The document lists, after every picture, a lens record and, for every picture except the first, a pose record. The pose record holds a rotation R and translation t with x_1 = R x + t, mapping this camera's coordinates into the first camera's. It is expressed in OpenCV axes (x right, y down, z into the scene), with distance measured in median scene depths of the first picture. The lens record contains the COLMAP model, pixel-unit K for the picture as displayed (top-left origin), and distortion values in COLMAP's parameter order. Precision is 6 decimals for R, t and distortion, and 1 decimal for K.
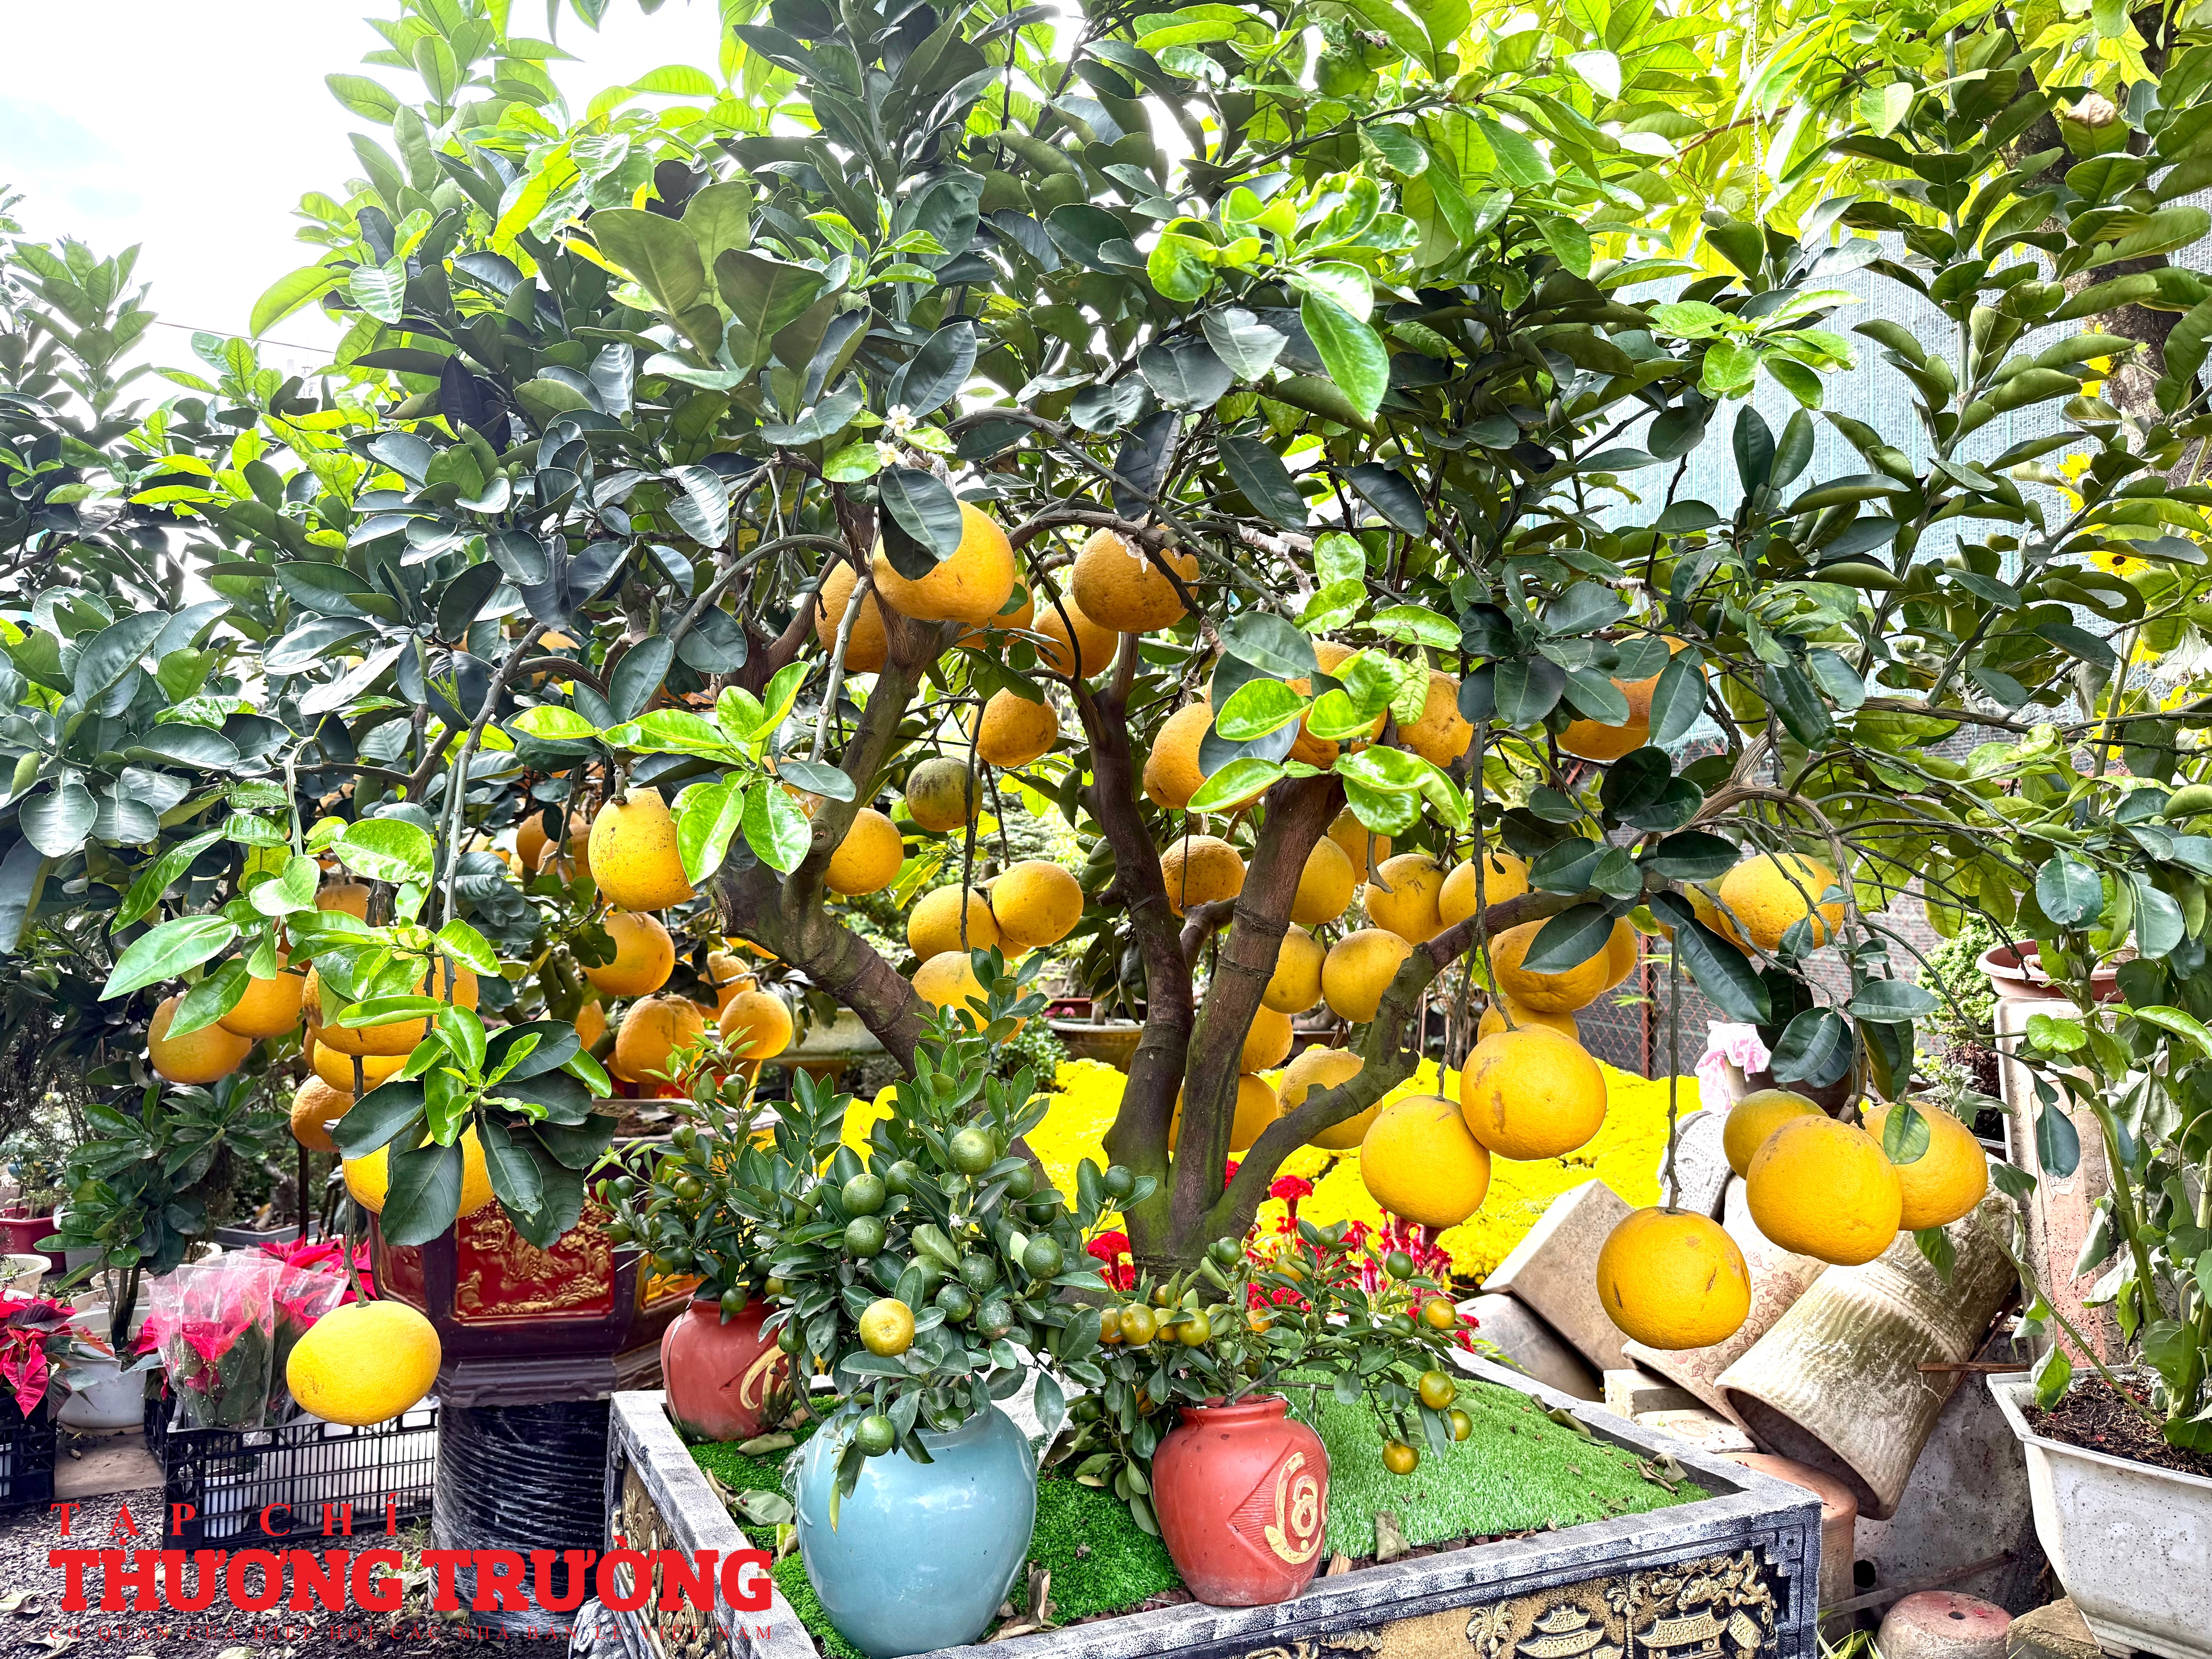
lens RADIAL K [[1551.0, 0, 1093.8], [0, 1551.0, 826.5], [0, 0, 1]] dist [0.050815, -0.055013]
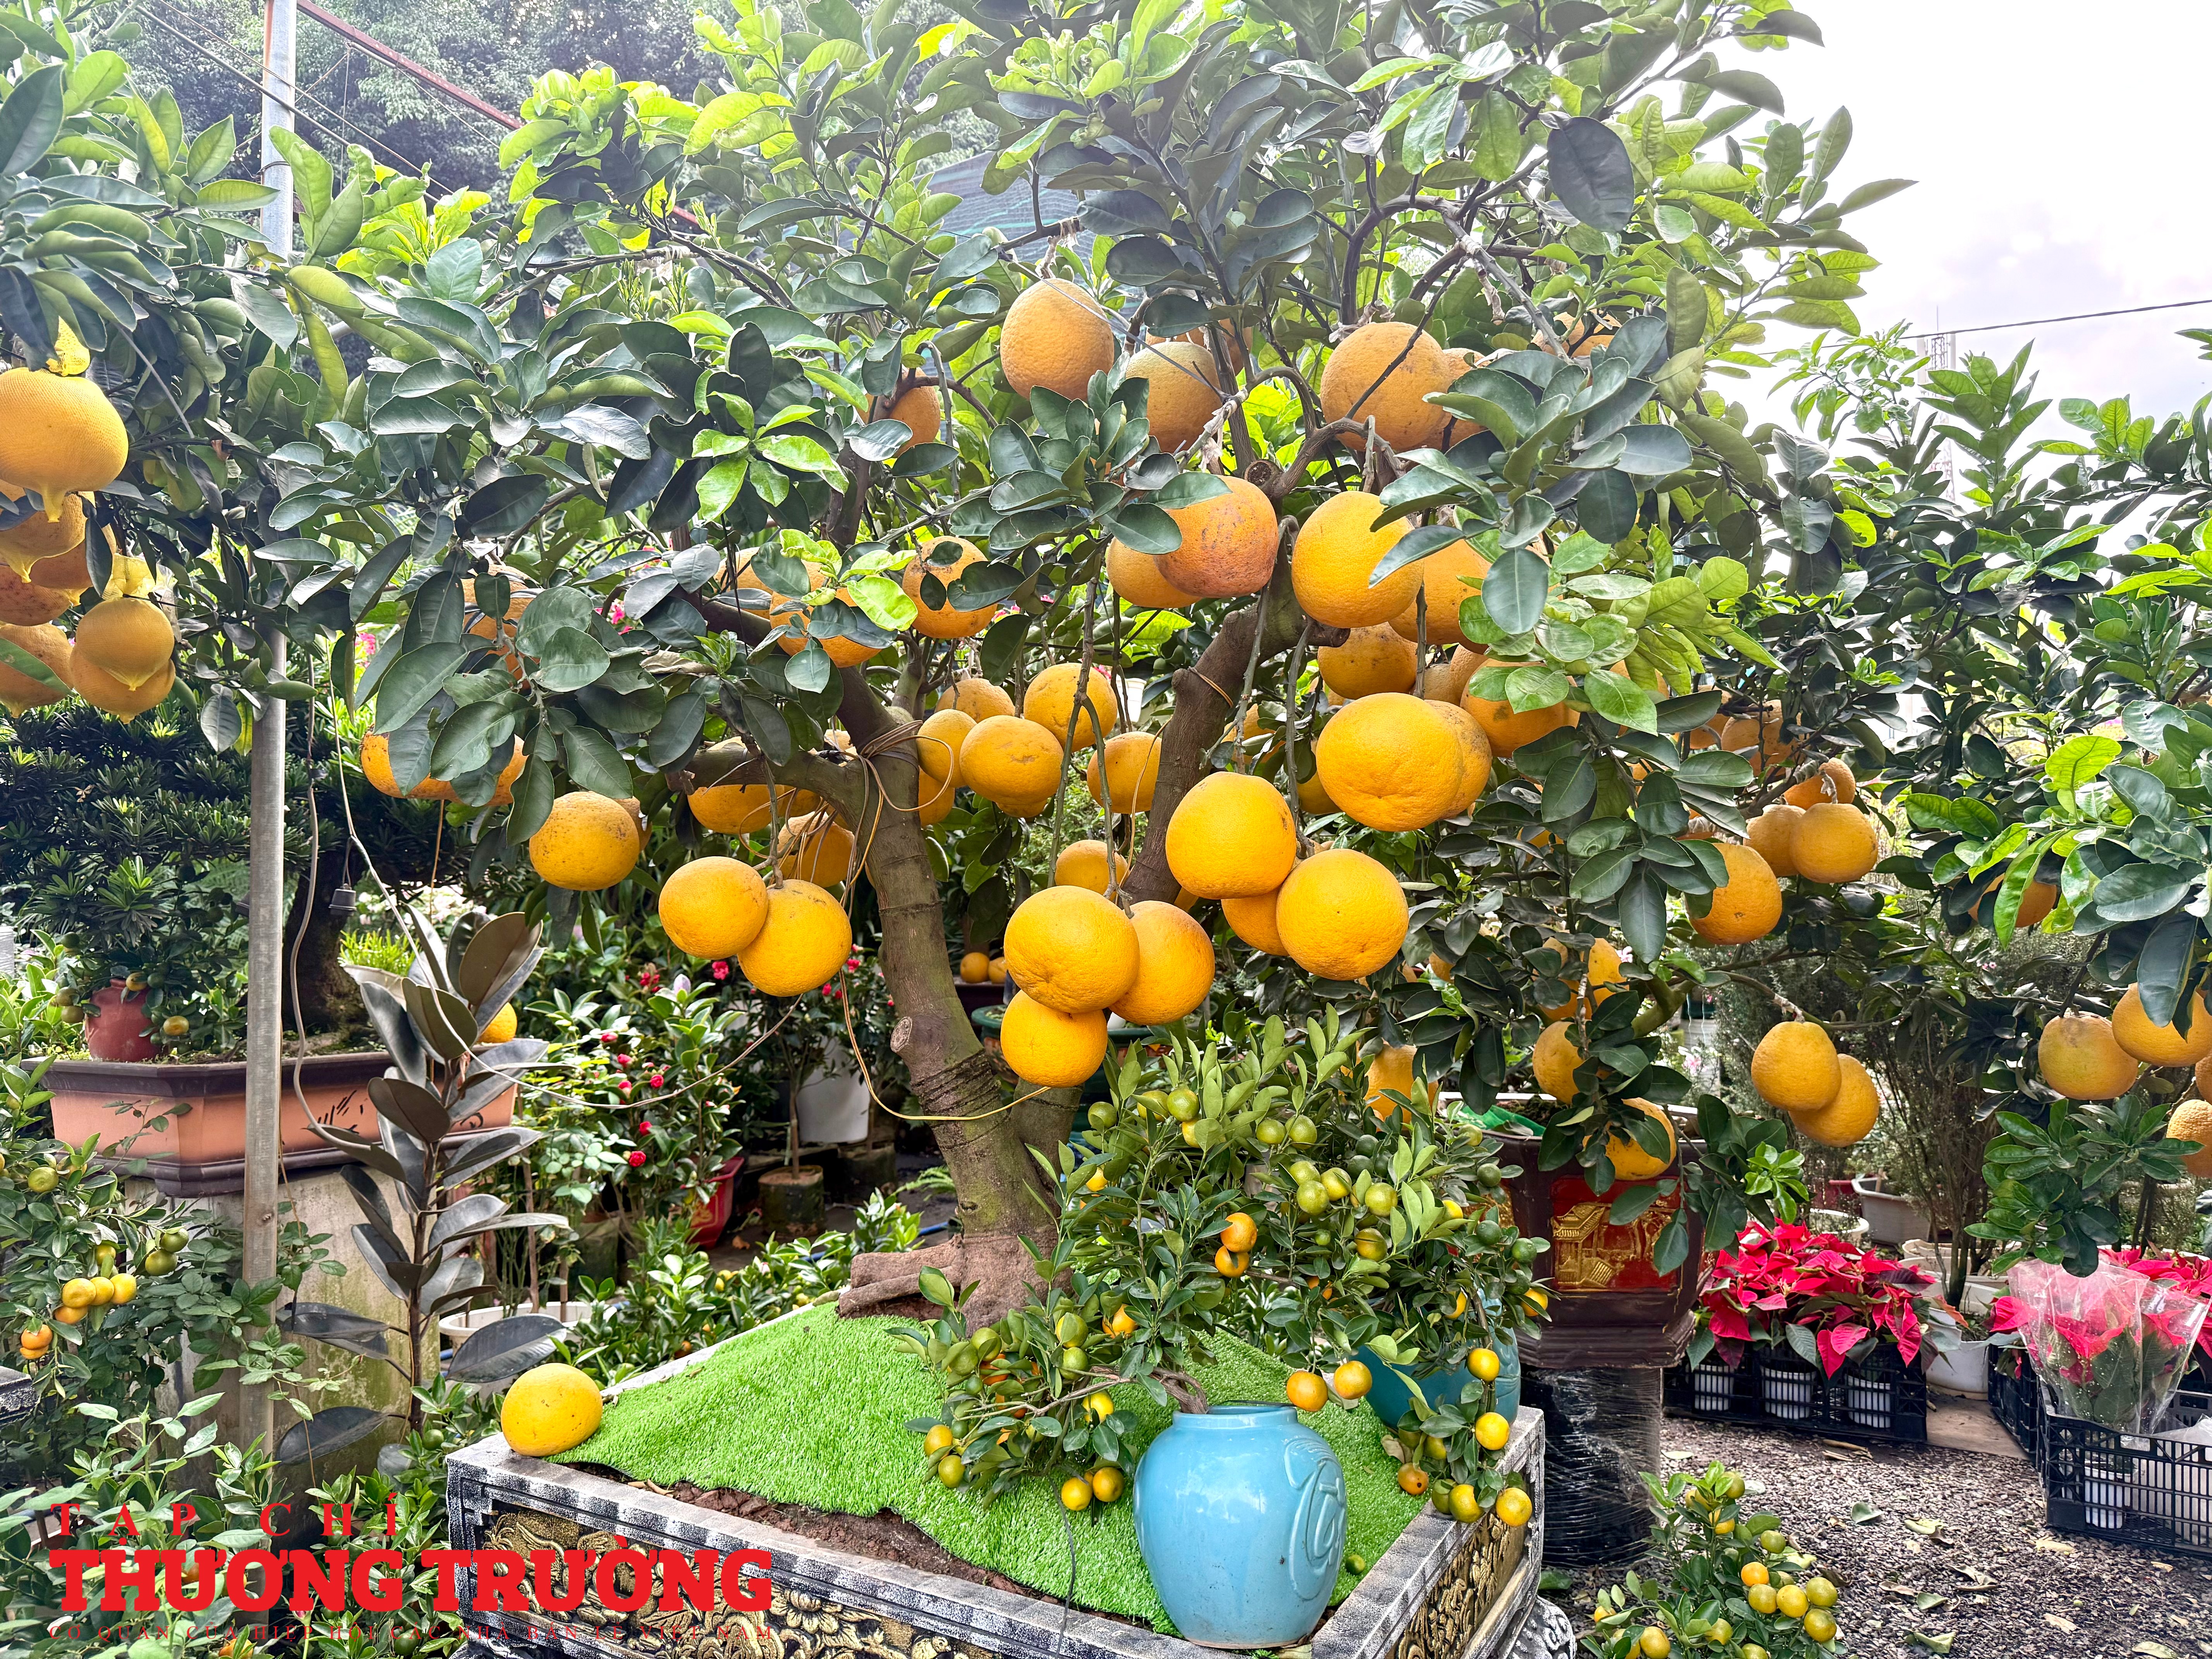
lens RADIAL K [[1551.0, 0, 1103.9], [0, 1551.0, 827.8], [0, 0, 1]] dist [0.050815, -0.055013]
pose [[0.579645, -0.026714, -0.814431, -0.129833], [0.042228, 0.999104, -0.002716, -0.071701], [0.813774, -0.032818, 0.580254, -0.242631]]
